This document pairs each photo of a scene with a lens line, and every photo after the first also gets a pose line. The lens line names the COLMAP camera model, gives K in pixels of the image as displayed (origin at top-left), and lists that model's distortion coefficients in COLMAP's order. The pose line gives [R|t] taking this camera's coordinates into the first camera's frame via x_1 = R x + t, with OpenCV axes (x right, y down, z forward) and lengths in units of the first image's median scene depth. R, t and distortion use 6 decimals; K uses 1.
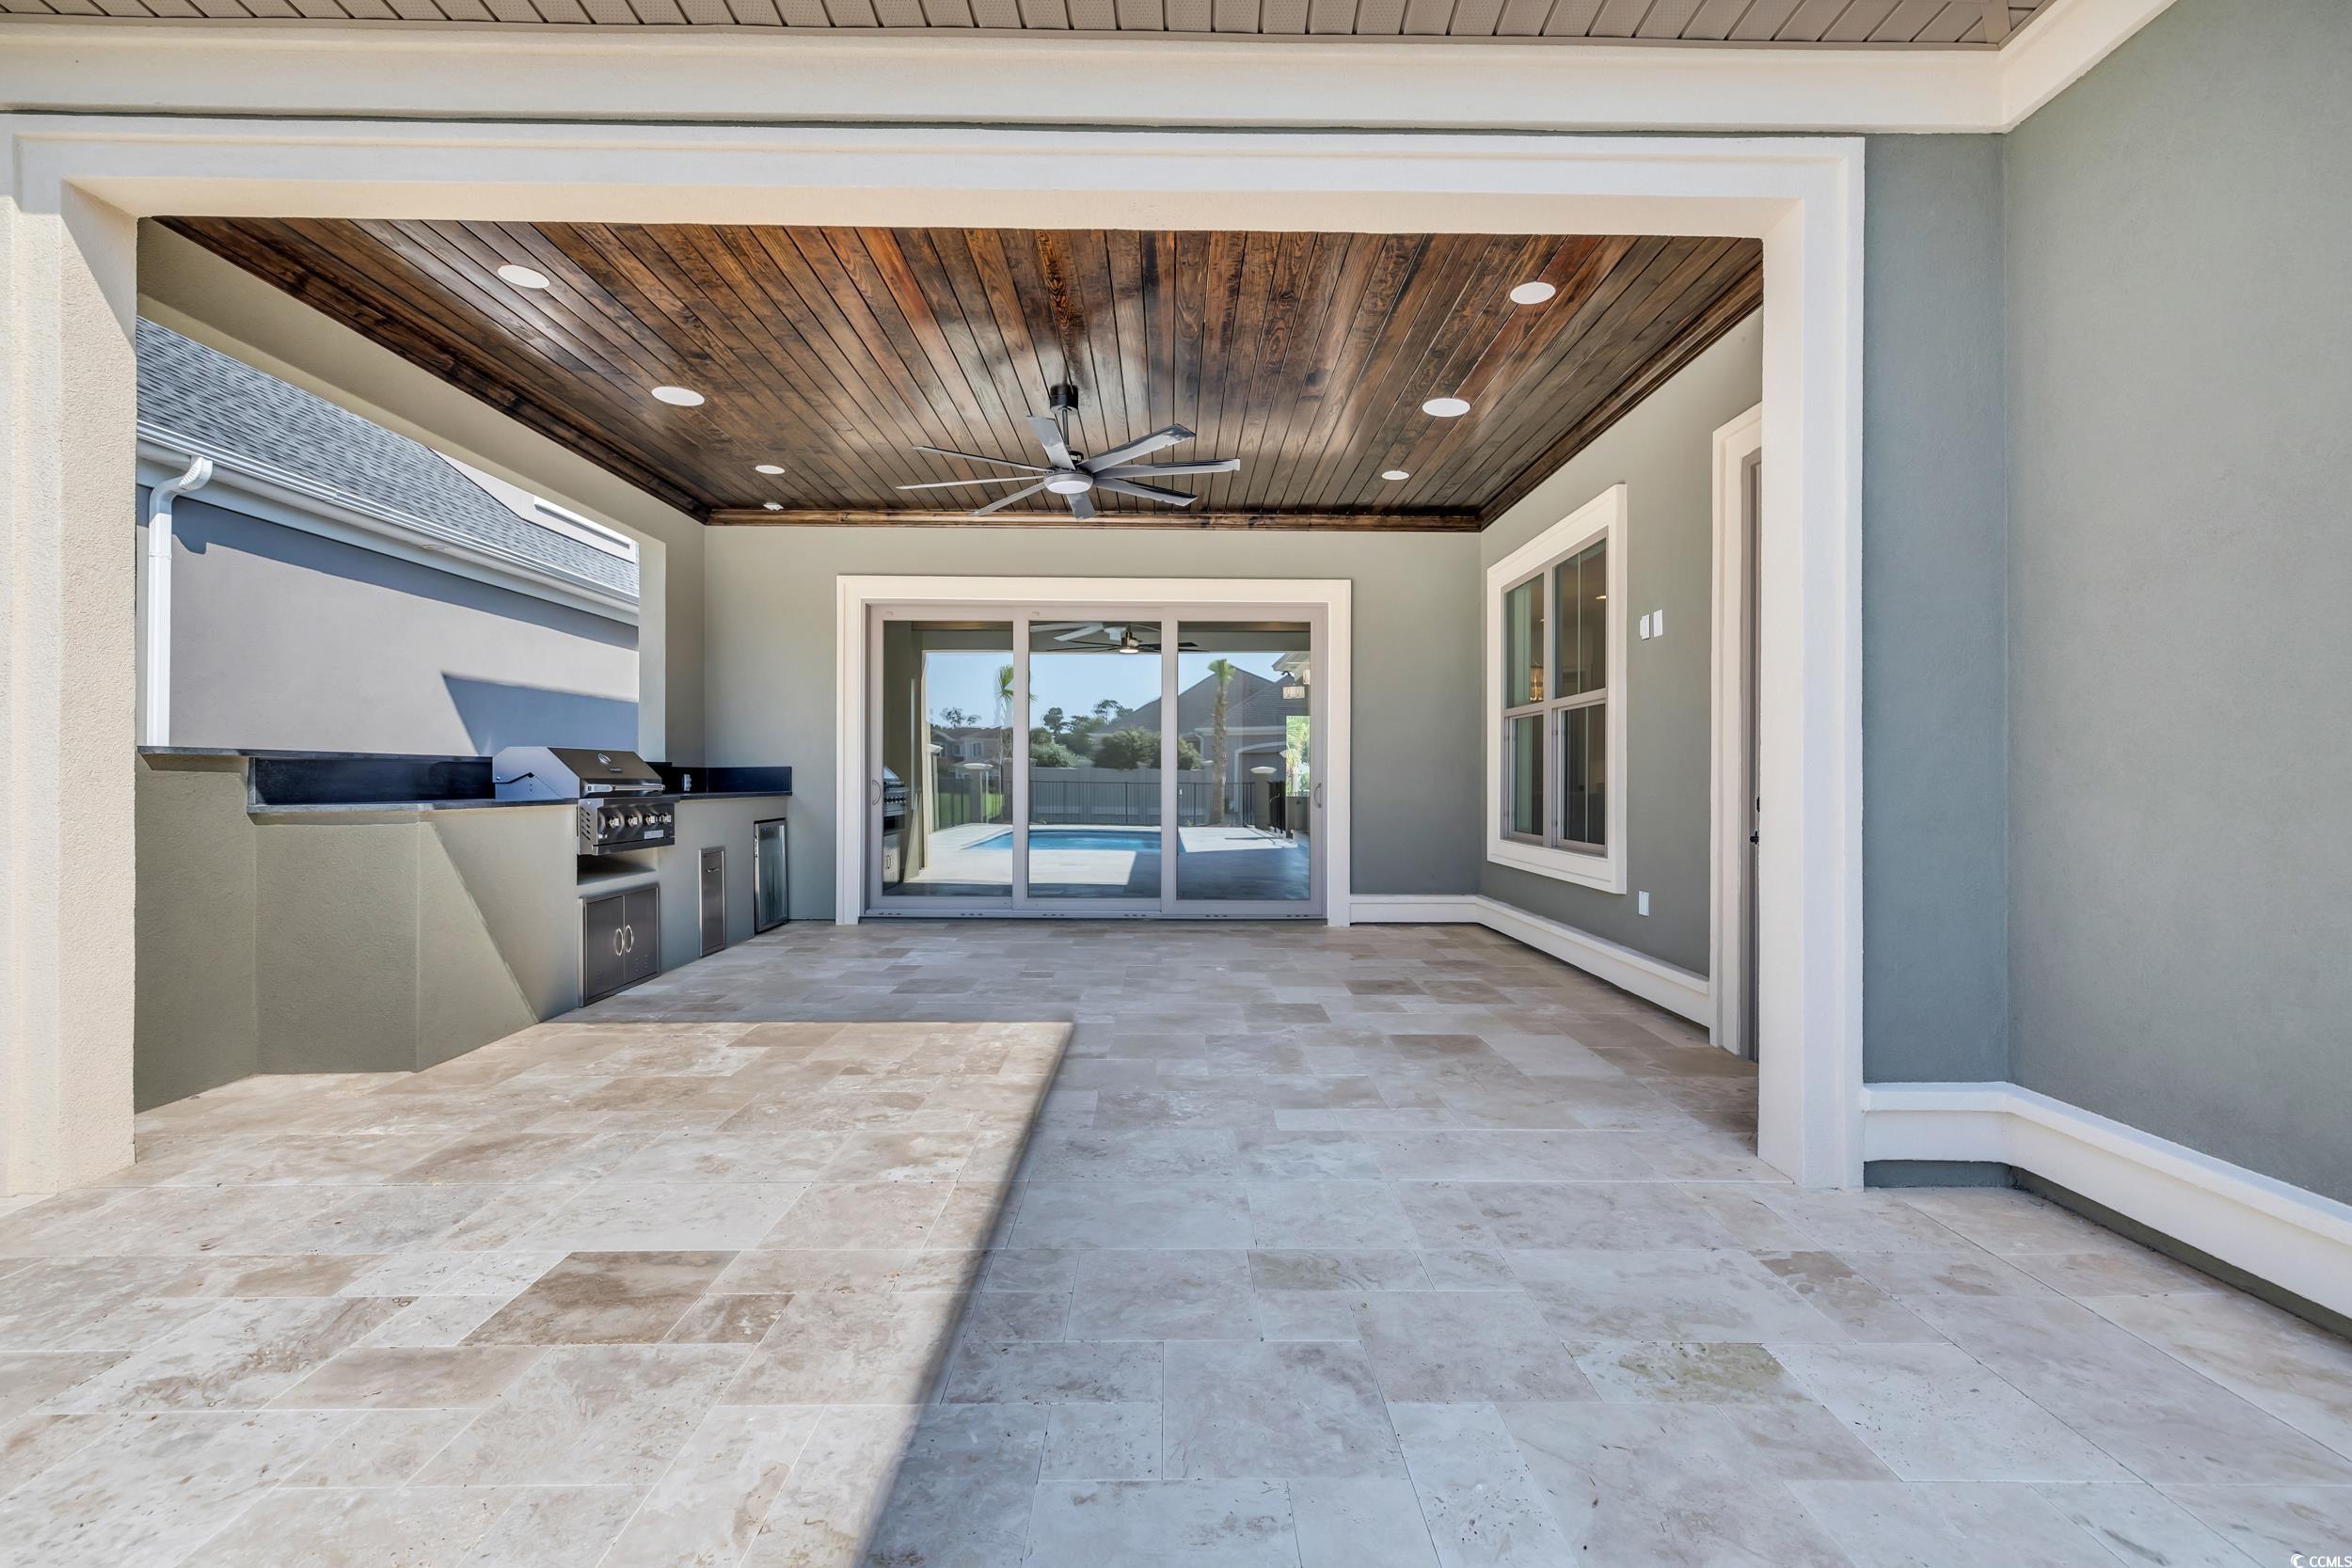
lens RADIAL K [[983.6, 0, 1176.5], [0, 983.6, 776.2], [0, 0, 1]] dist [-0.000627, -0.000023]
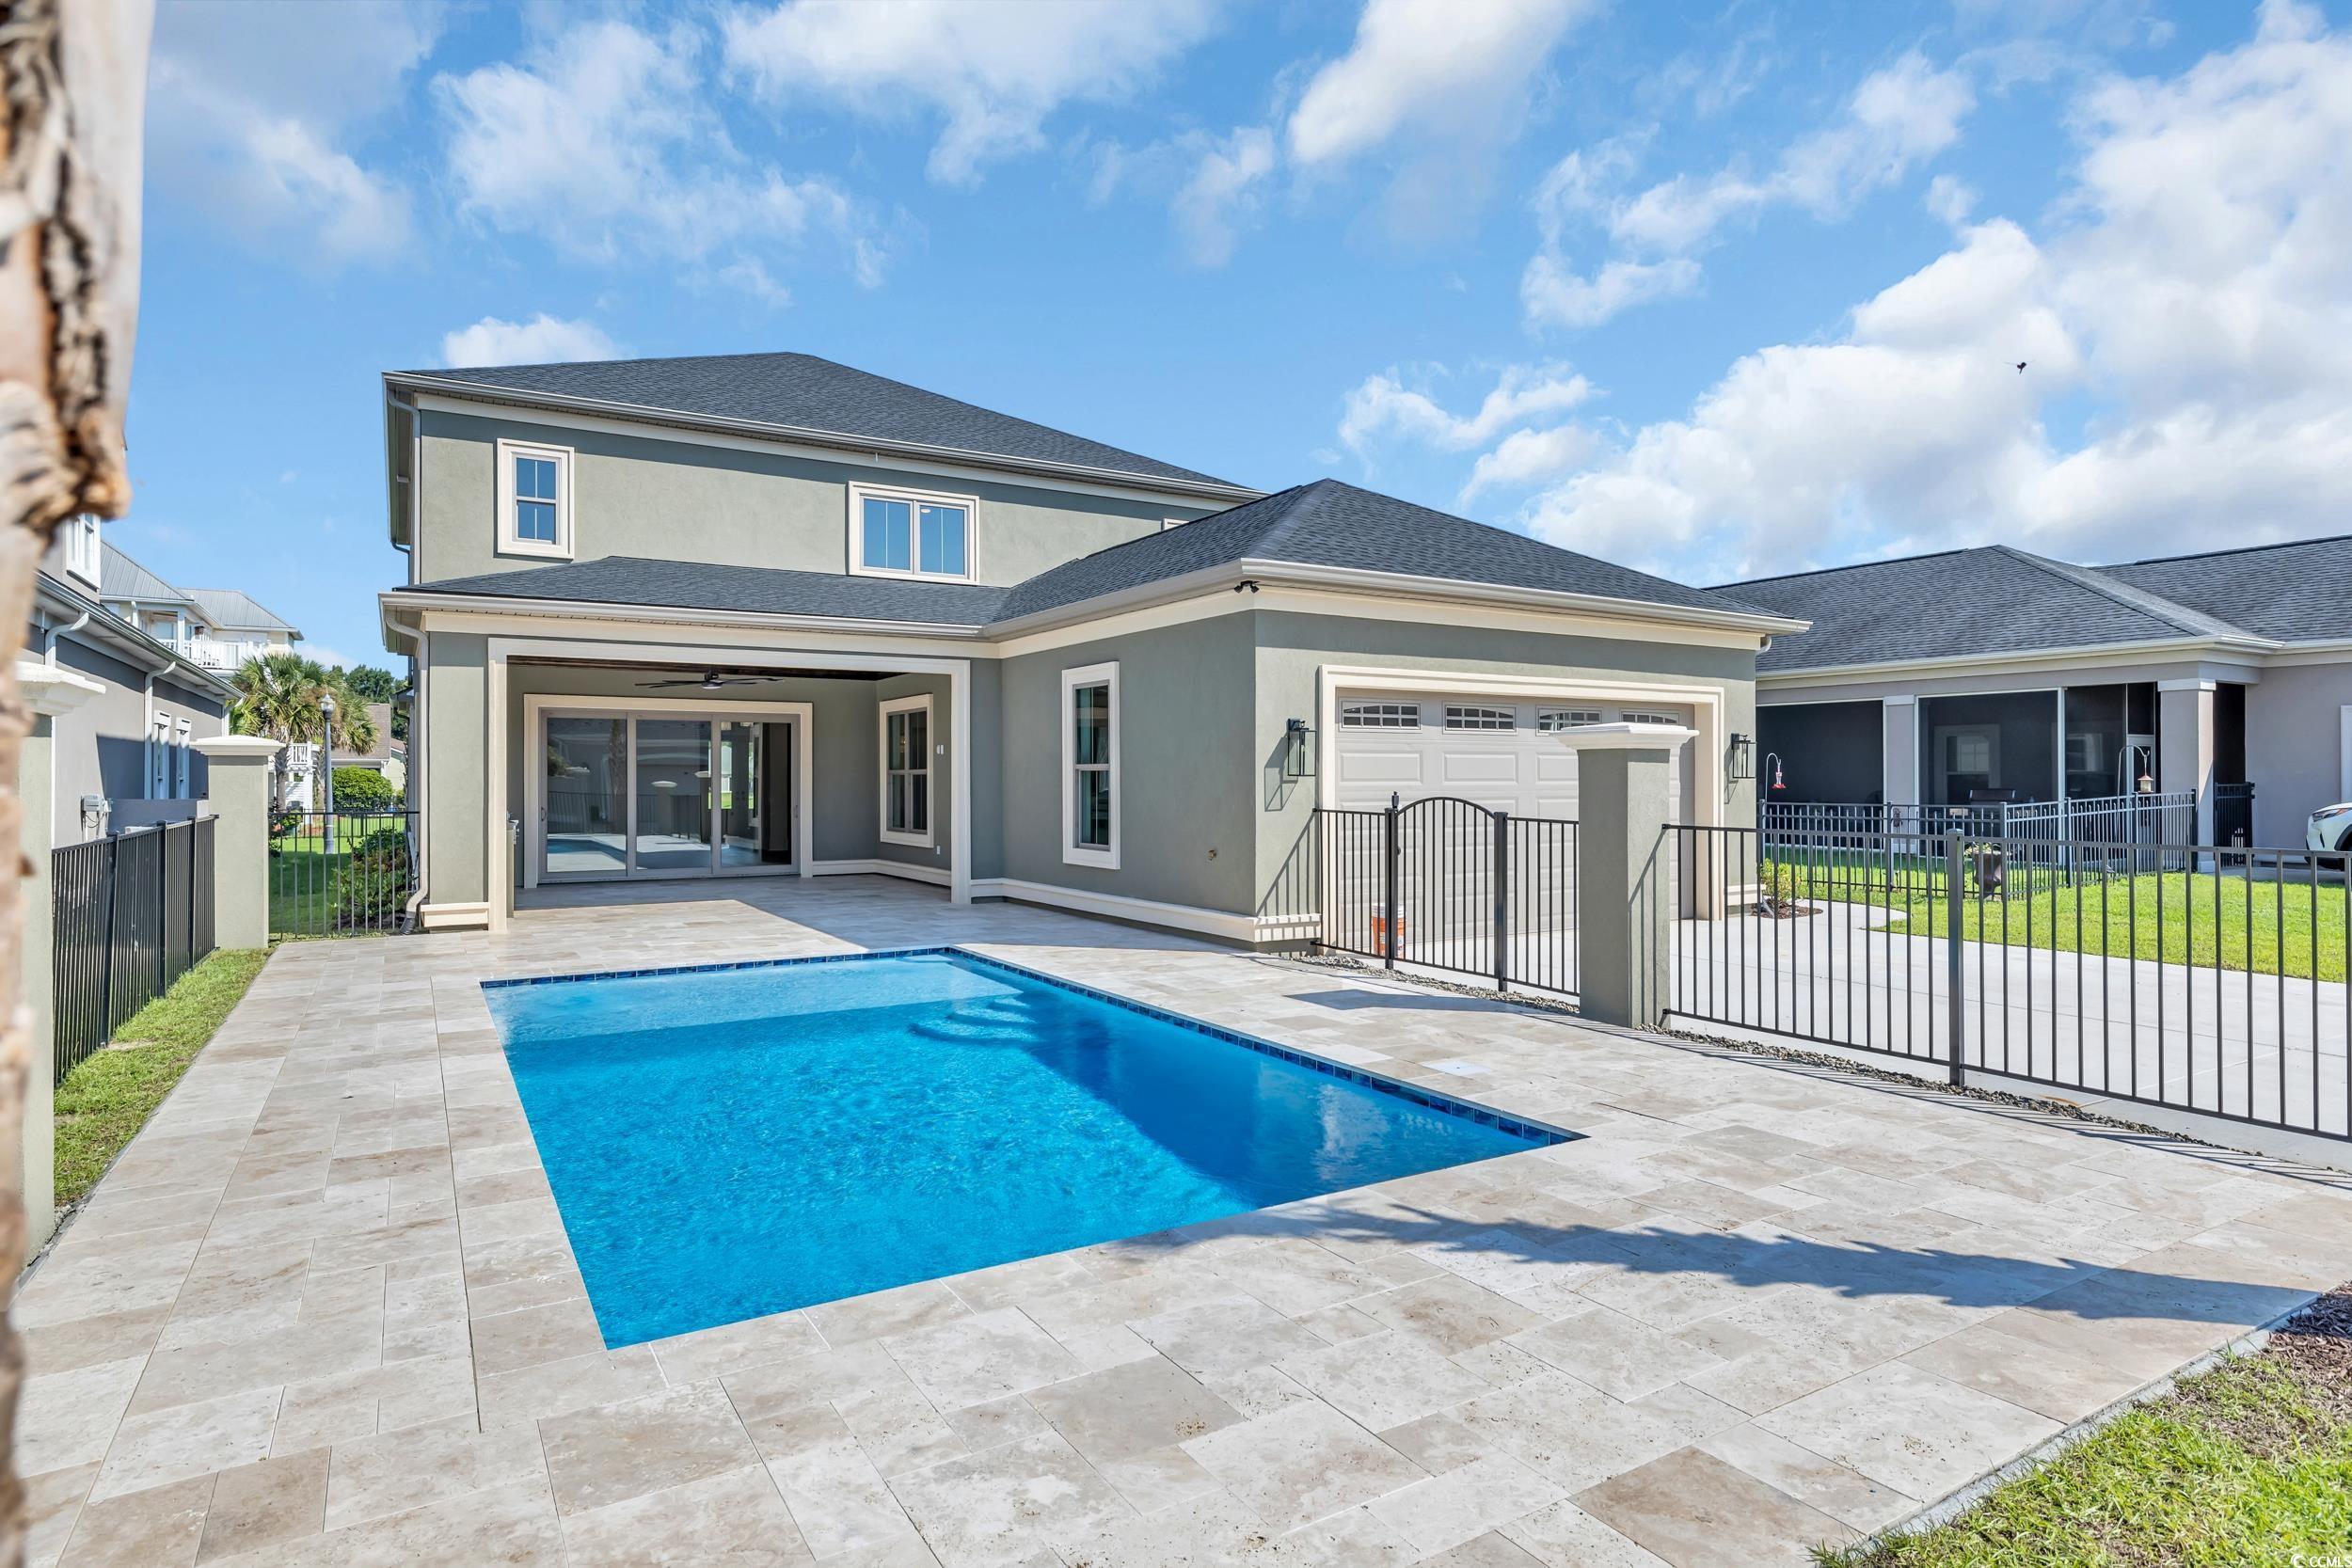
lens RADIAL K [[1277.1, 0, 1177.4], [0, 1277.1, 756.6], [0, 0, 1]] dist [-0.001099, -0.000295]
pose [[0.854315, -0.000644, 0.519755, -0.579226], [0.004994, 0.999963, -0.006969, -0.073992], [-0.519731, 0.008549, 0.854287, -1.718323]]
